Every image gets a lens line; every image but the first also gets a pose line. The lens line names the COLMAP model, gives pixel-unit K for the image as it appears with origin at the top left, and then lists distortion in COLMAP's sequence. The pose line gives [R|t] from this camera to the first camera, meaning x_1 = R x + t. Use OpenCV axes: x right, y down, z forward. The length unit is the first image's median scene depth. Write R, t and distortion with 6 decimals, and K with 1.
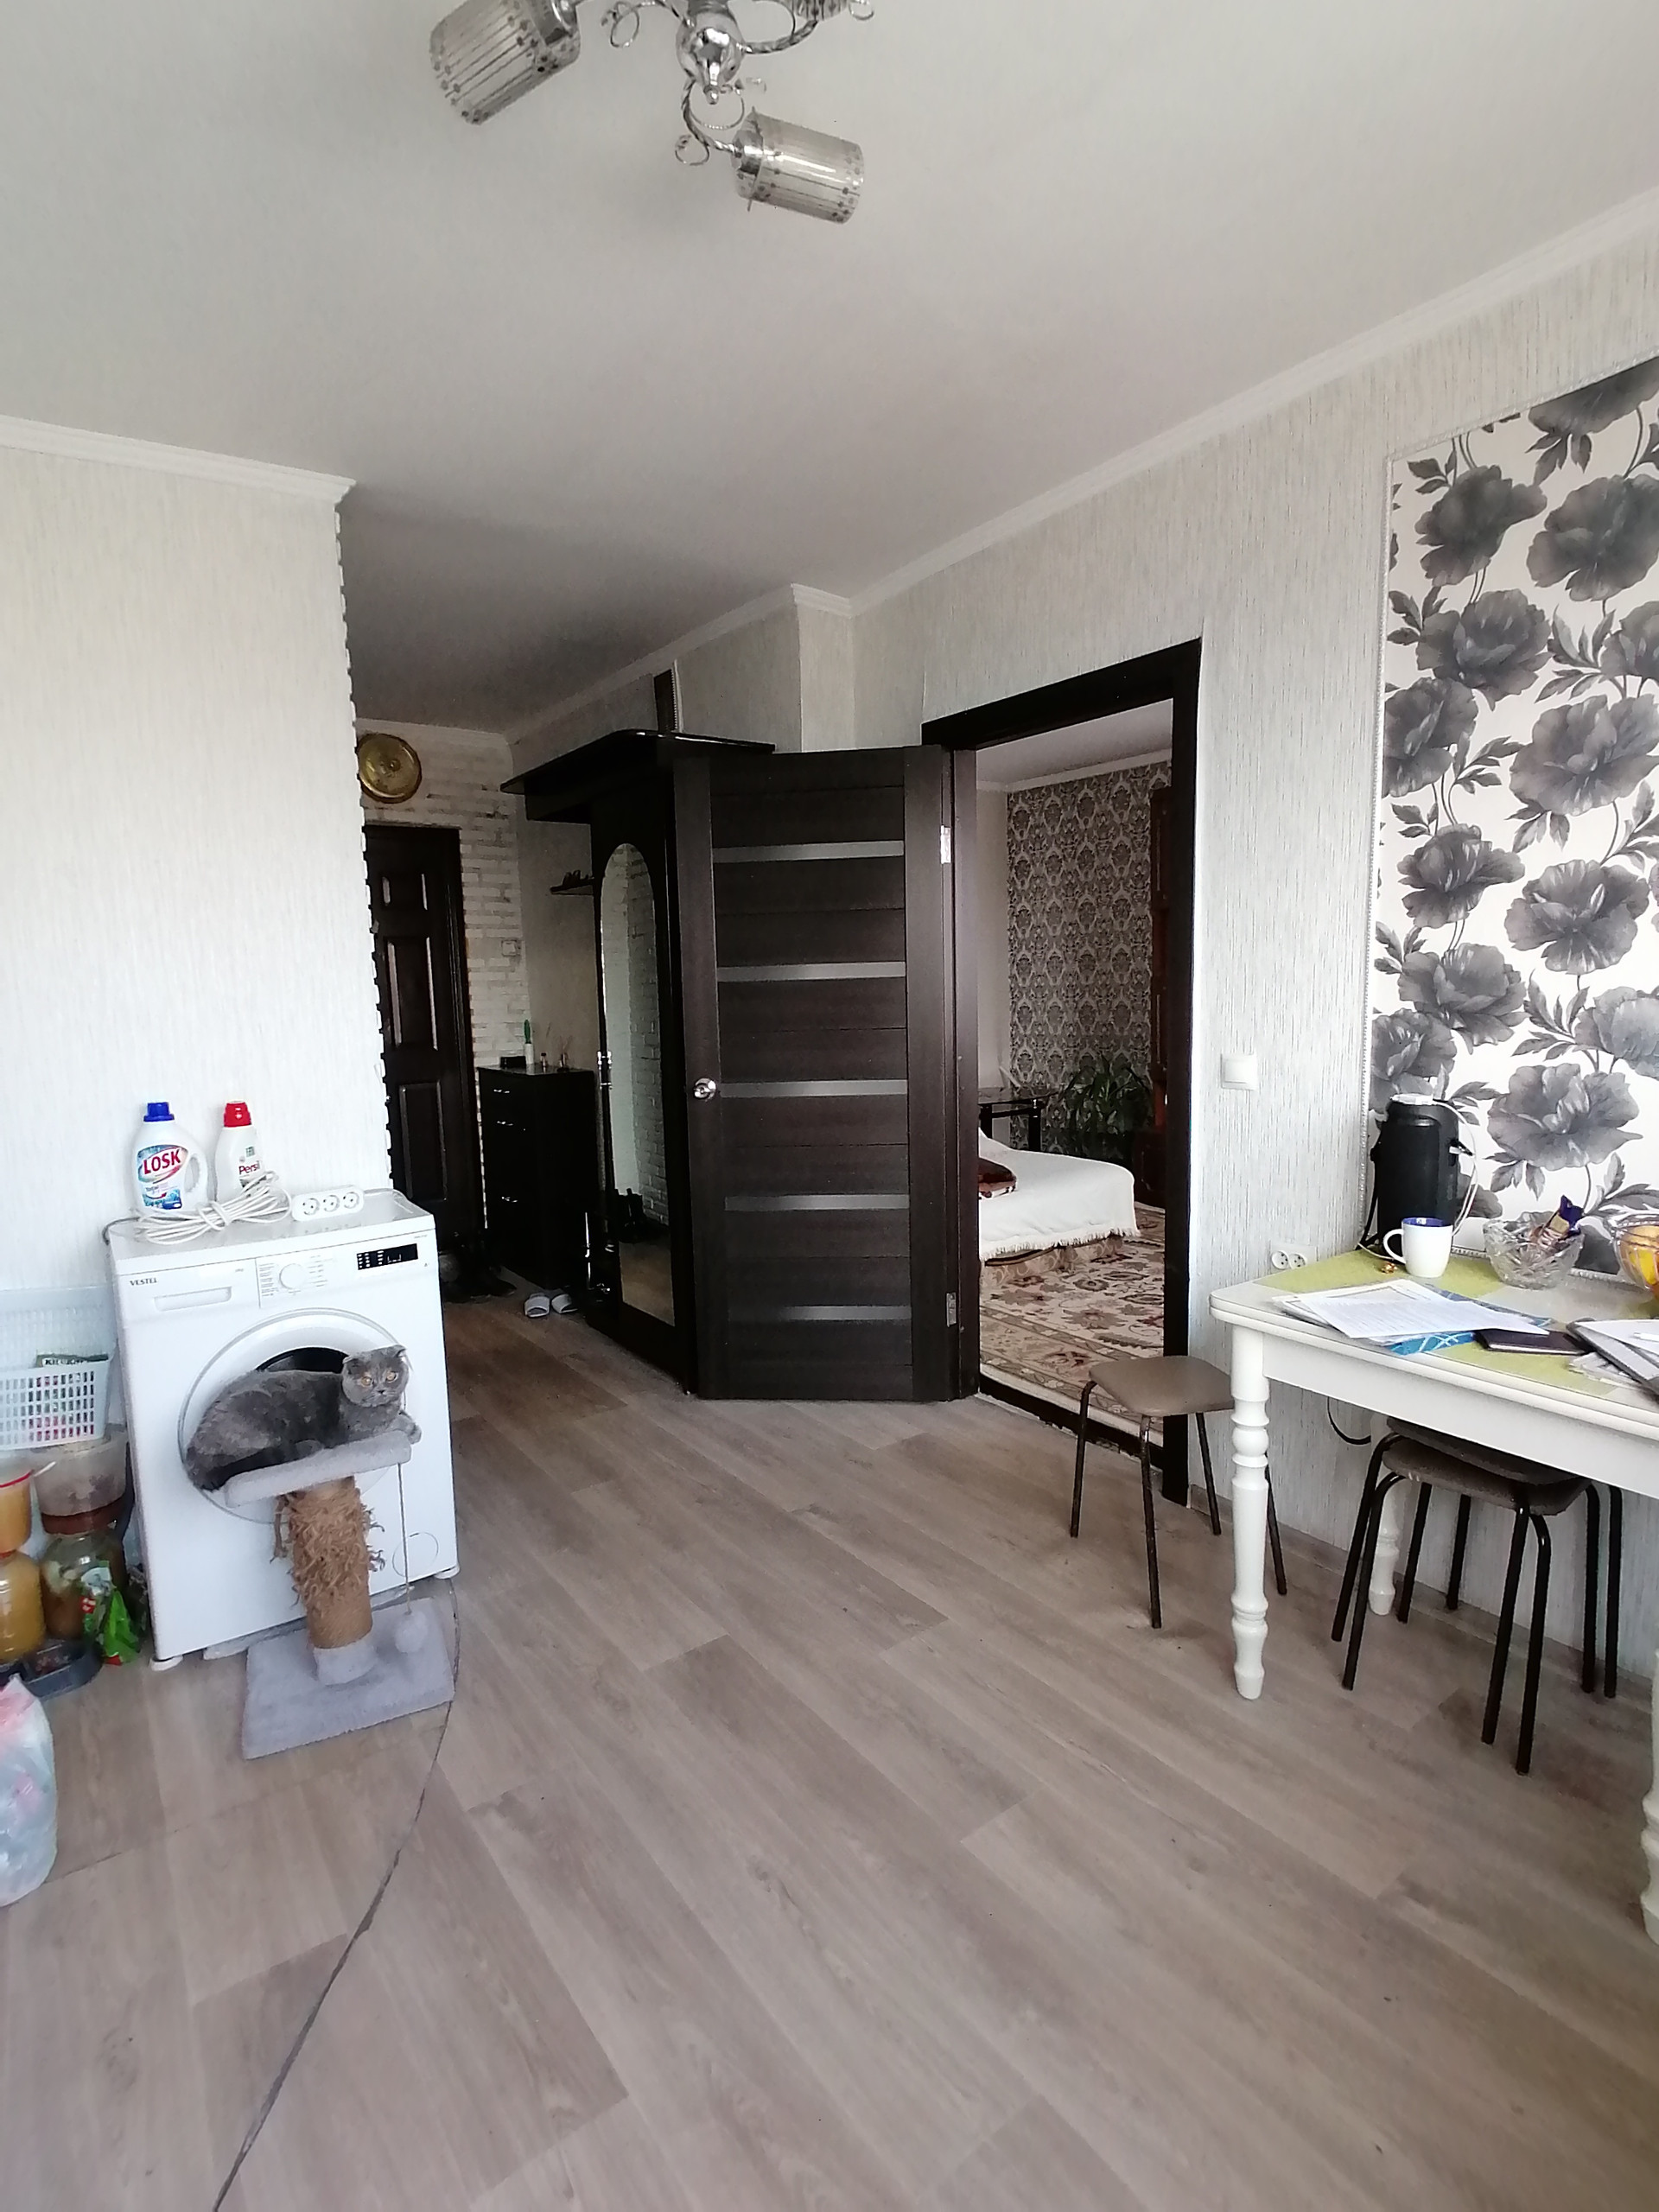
lens RADIAL K [[1107.4, 0, 810.7], [0, 1107.4, 1108.8], [0, 0, 1]] dist [0.037217, -0.032935]
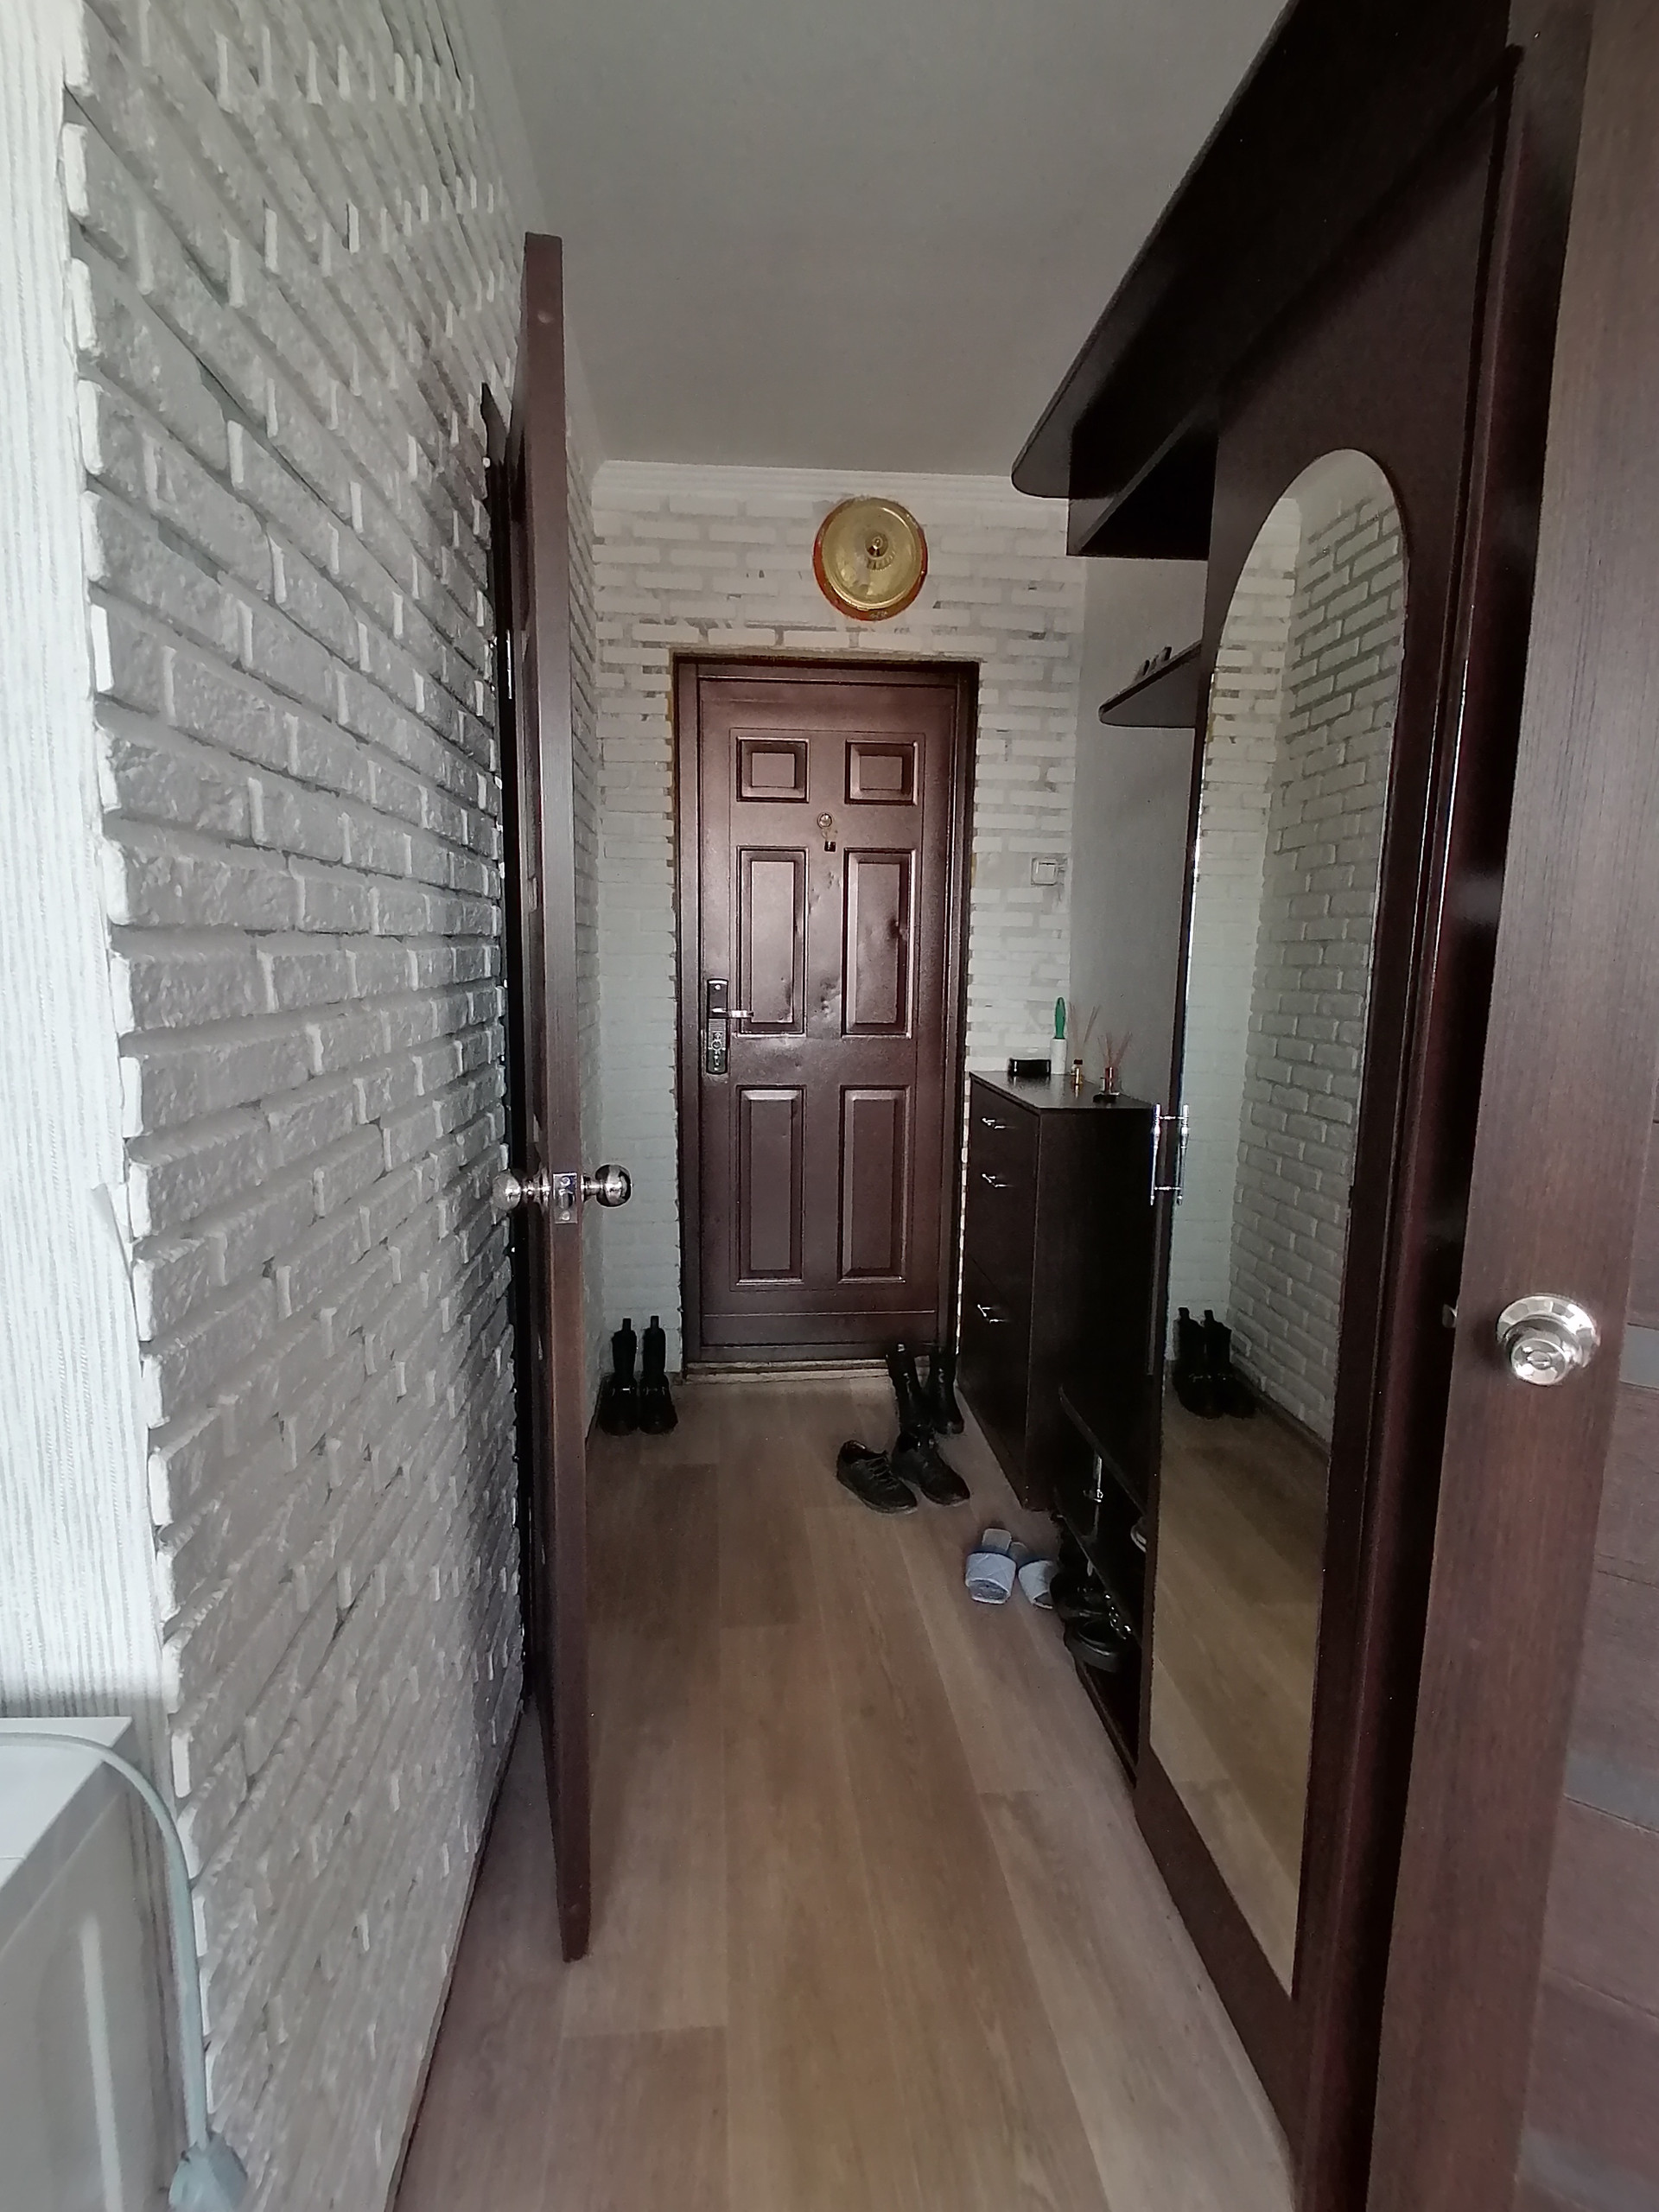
lens RADIAL K [[1100.7, 0, 805.4], [0, 1100.7, 1113.7], [0, 0, 1]] dist [0.035098, -0.031641]
pose [[0.855778, 0.112516, -0.504960, -0.075417], [-0.095308, 0.993645, 0.059883, -0.042645], [0.508489, -0.003120, 0.861063, 0.449539]]
